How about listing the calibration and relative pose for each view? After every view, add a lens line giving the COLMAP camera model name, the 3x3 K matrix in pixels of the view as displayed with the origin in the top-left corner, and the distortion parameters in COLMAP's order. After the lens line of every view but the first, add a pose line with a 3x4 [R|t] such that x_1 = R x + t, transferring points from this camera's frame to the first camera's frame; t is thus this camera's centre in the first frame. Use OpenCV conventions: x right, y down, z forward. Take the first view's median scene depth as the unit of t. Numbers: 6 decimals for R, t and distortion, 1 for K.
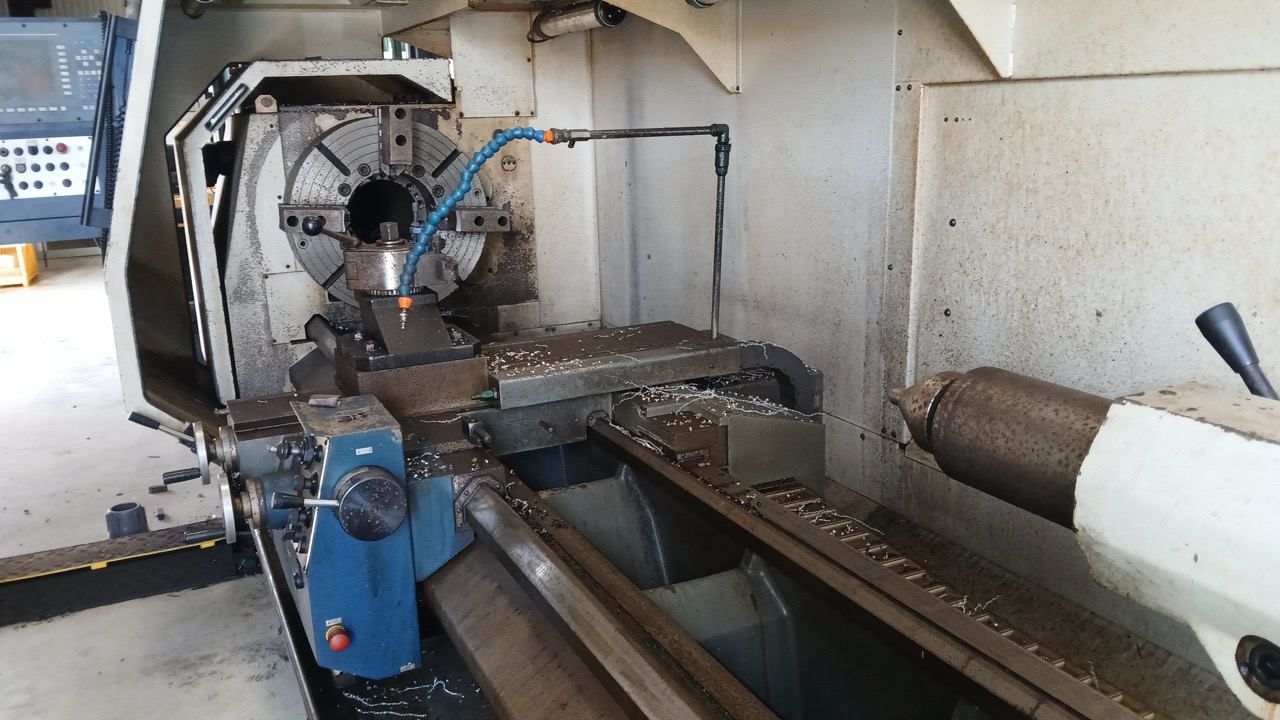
lens RADIAL K [[996.8, 0, 637.9], [0, 996.8, 364.3], [0, 0, 1]] dist [0.066274, -0.143319]
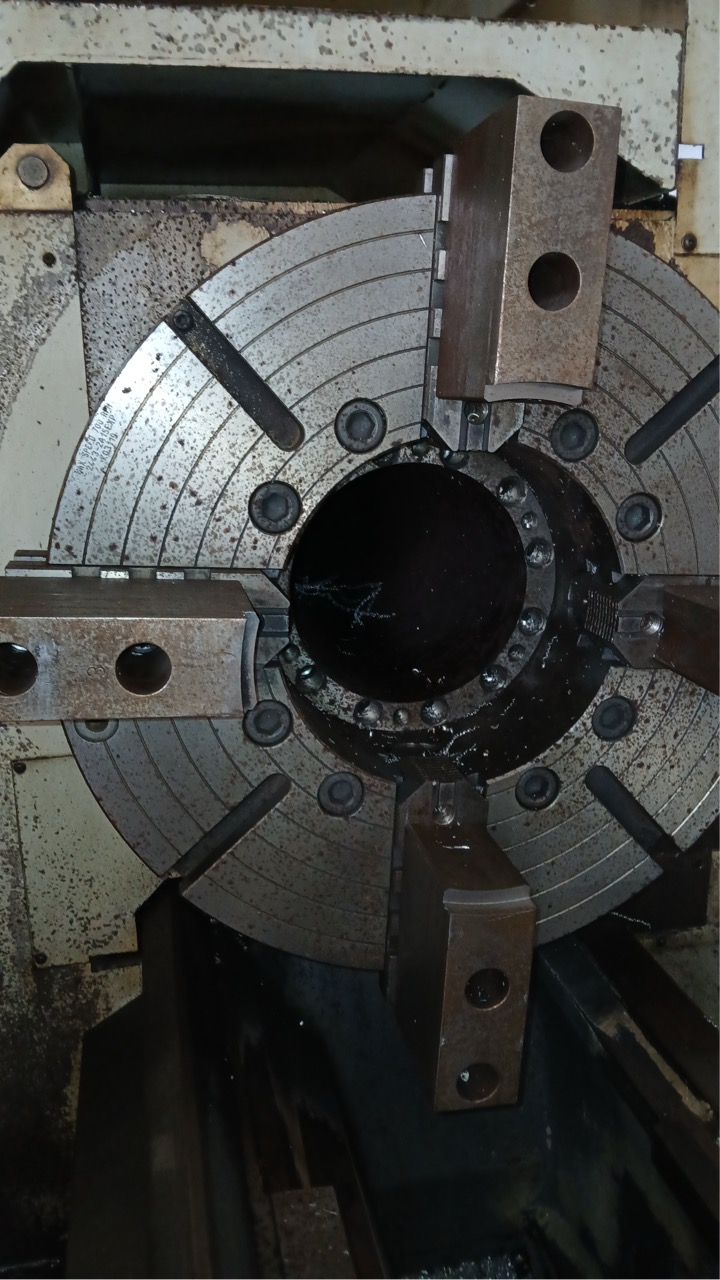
lens RADIAL K [[996.8, 0, 347.8], [0, 996.8, 643.9], [0, 0, 1]] dist [0.066274, -0.143319]
pose [[0.968299, 0.077498, -0.237468, -0.308175], [-0.073041, 0.996949, 0.027525, -0.212330], [0.238877, -0.009308, 0.971005, 1.098811]]
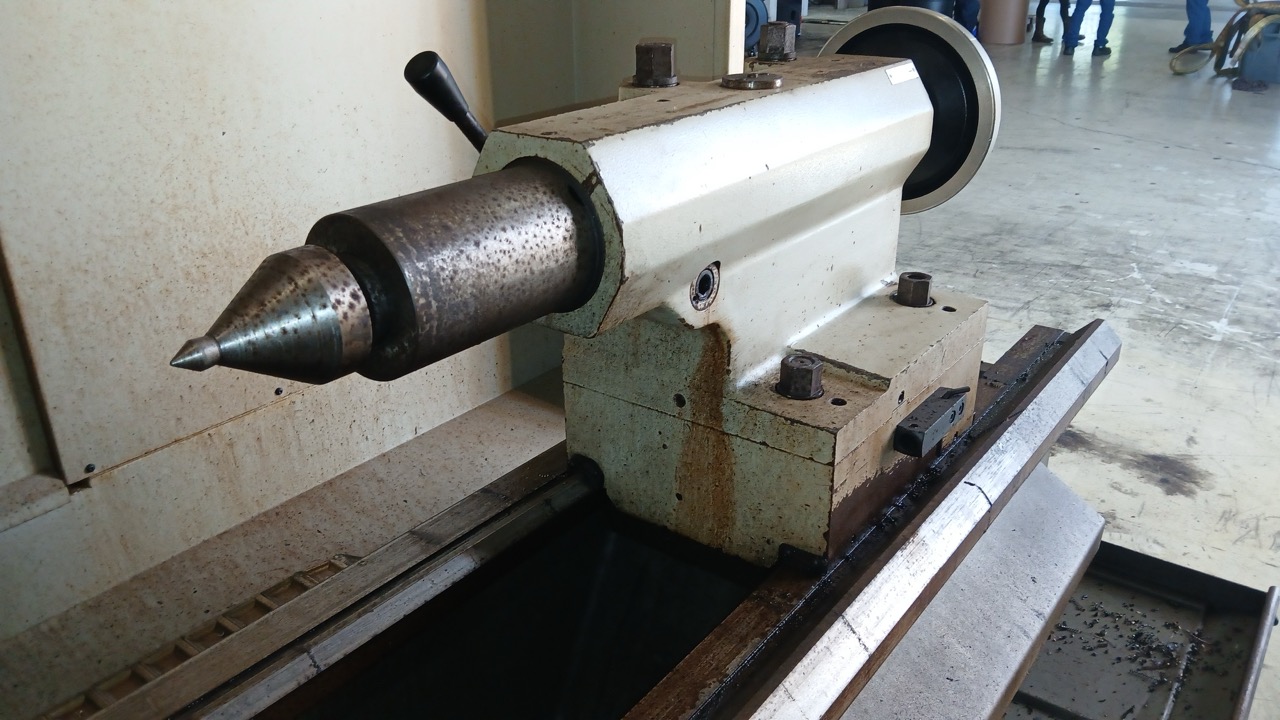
lens RADIAL K [[996.8, 0, 638.1], [0, 996.8, 383.5], [0, 0, 1]] dist [0.066274, -0.143319]
pose [[-0.448167, -0.341356, 0.826210, -0.153687], [0.241893, 0.843439, 0.479686, -0.080472], [-0.860601, 0.414834, -0.295430, 0.490207]]
